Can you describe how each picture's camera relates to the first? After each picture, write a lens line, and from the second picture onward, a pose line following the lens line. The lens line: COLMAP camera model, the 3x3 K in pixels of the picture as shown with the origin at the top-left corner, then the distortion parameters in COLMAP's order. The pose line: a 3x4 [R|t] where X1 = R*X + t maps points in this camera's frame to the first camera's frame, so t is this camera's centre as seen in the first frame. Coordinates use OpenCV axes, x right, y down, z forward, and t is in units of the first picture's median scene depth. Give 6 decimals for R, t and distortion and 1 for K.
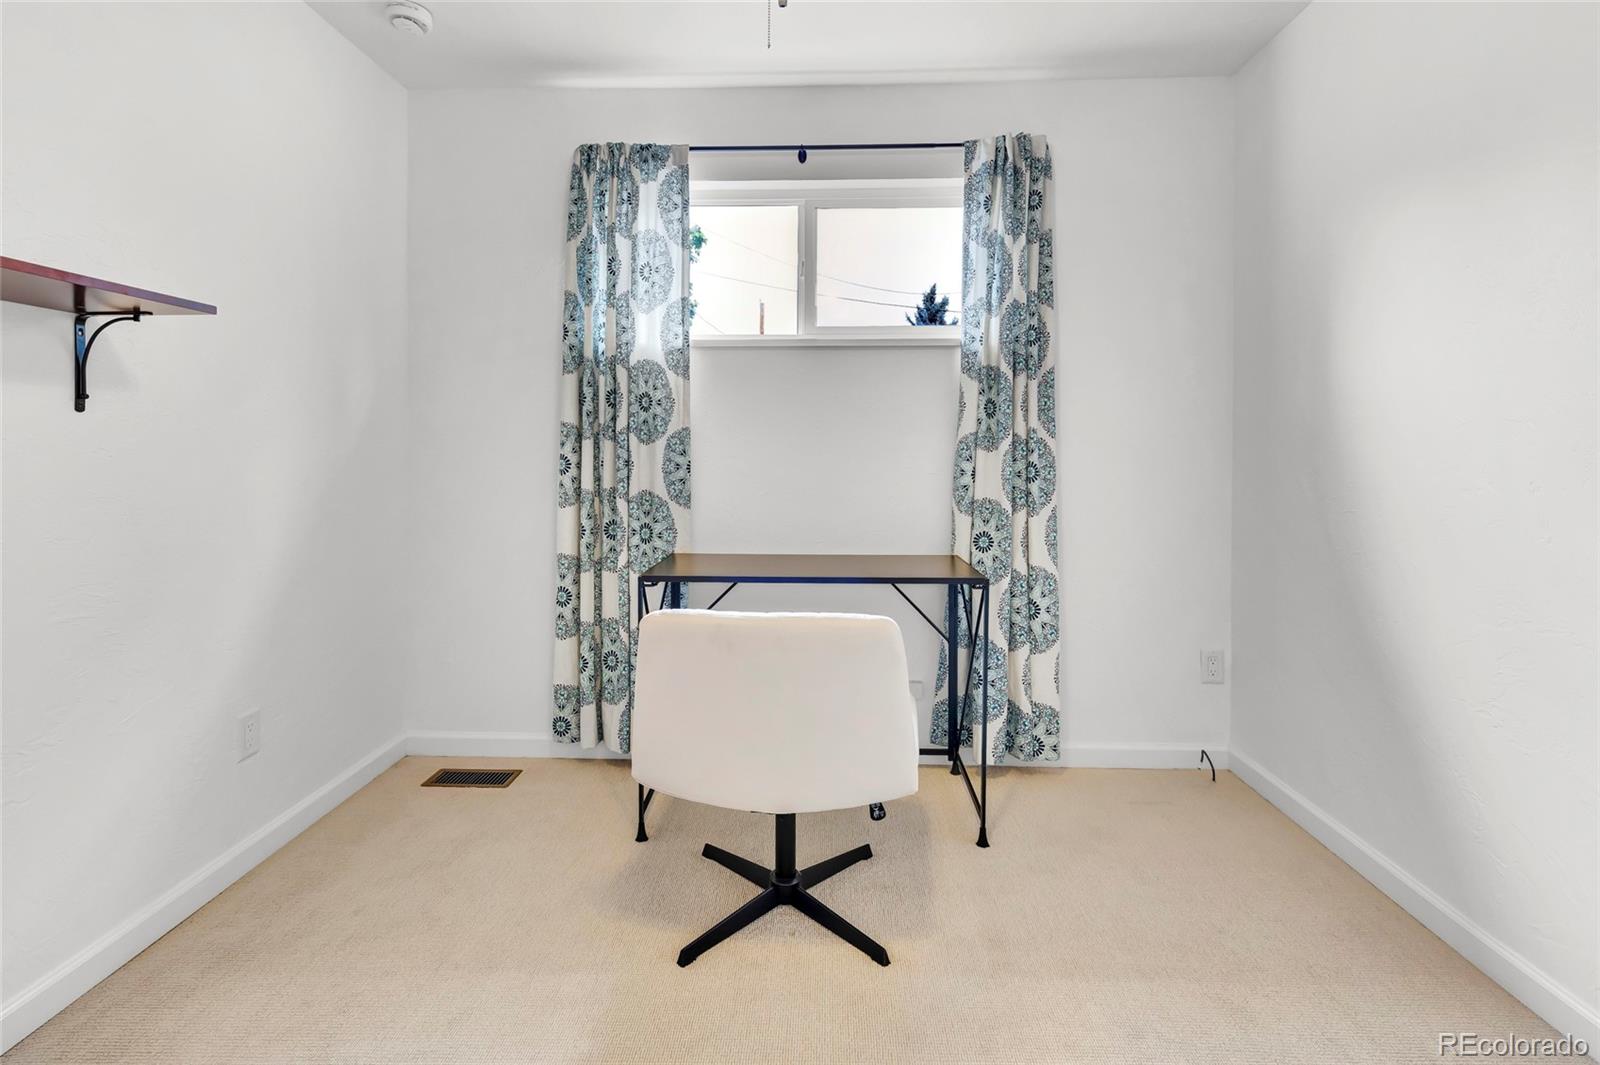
lens RADIAL K [[749.5, 0, 773.1], [0, 749.5, 467.6], [0, 0, 1]] dist [0.004313, -0.002877]
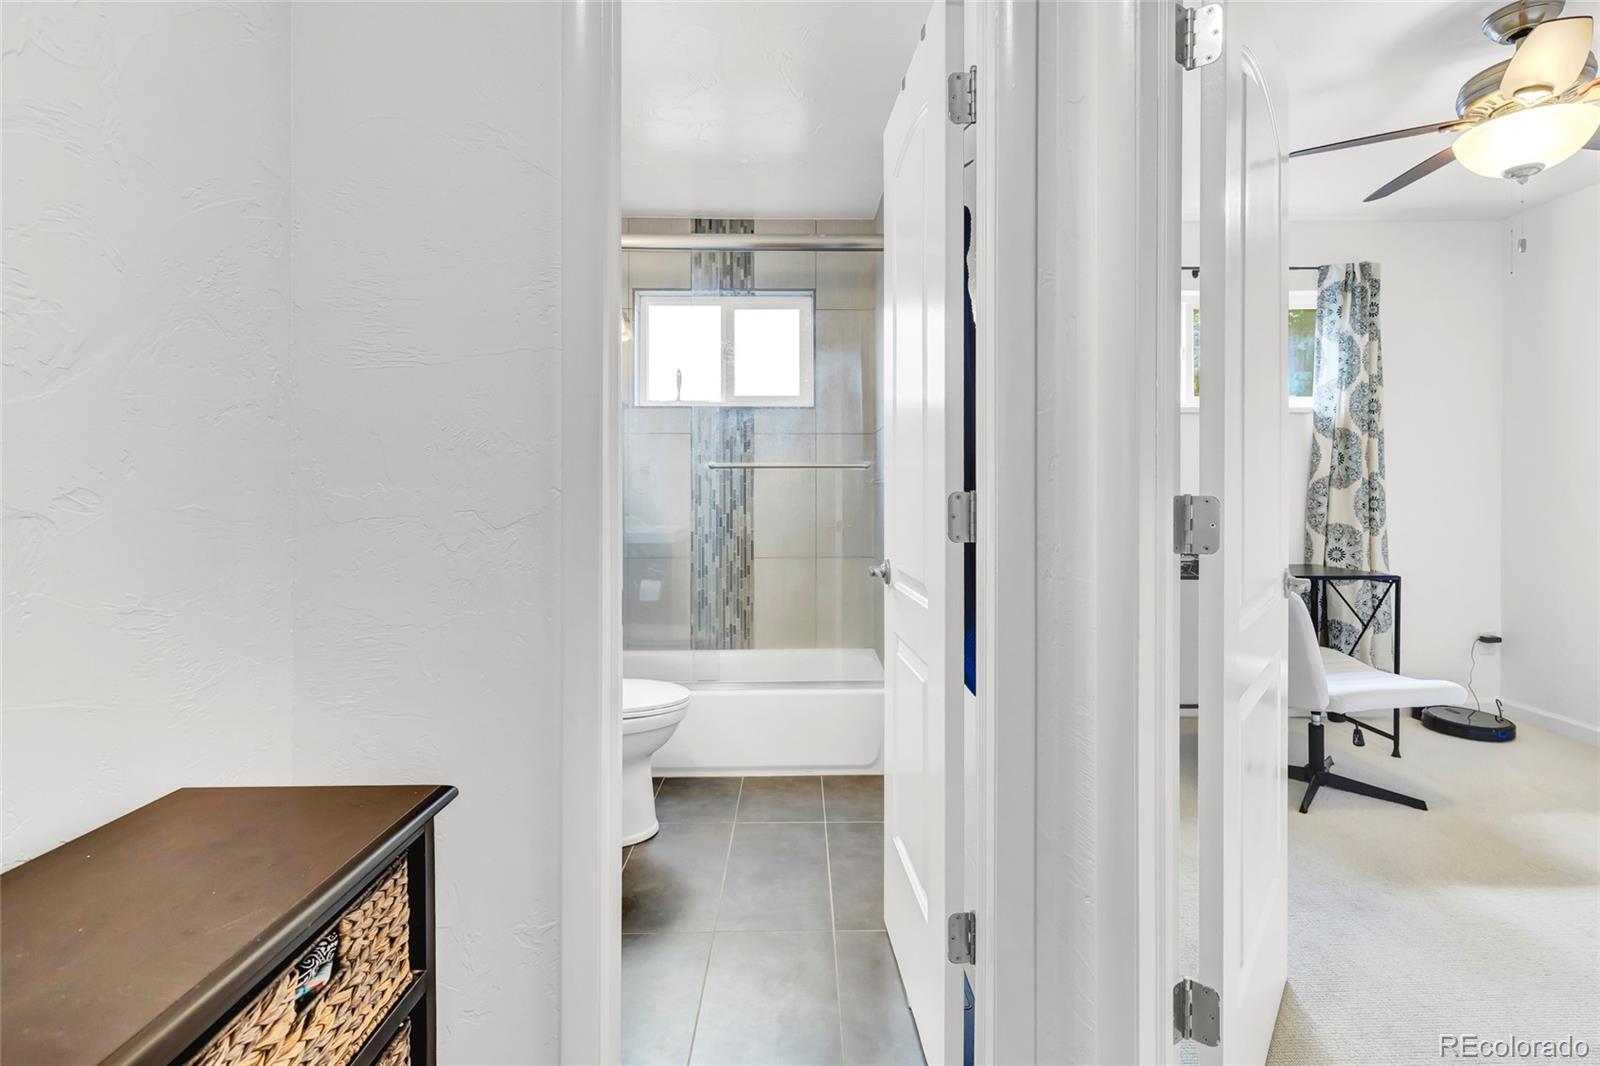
lens RADIAL K [[749.5, 0, 796.0], [0, 749.5, 490.3], [0, 0, 1]] dist [0.004313, -0.002877]
pose [[0.999641, 0.001019, 0.026772, -0.761780], [-0.000963, 0.999997, -0.002110, -0.015779], [-0.026774, 0.002083, 0.999639, -0.367117]]
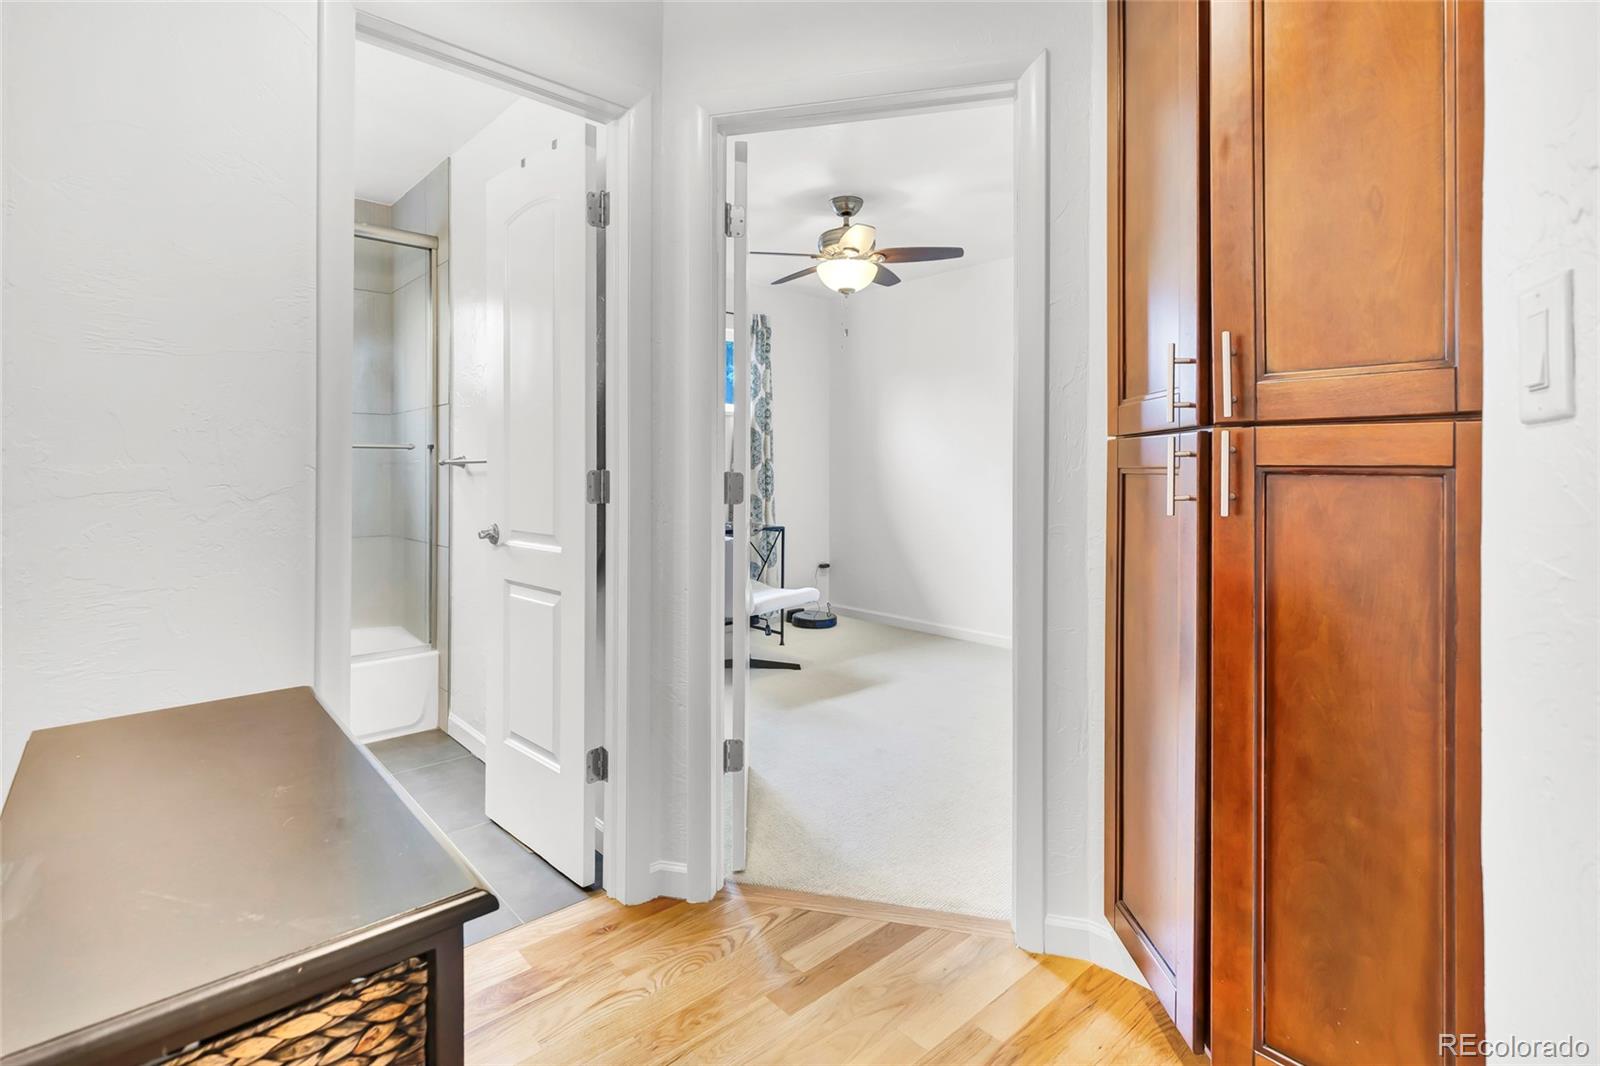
lens RADIAL K [[749.5, 0, 800.5], [0, 749.5, 469.1], [0, 0, 1]] dist [0.004313, -0.002877]
pose [[0.726199, 0.004174, 0.687472, -0.995956], [-0.000558, 0.999985, -0.005483, -0.013016], [-0.687485, 0.003598, 0.726190, -0.552395]]
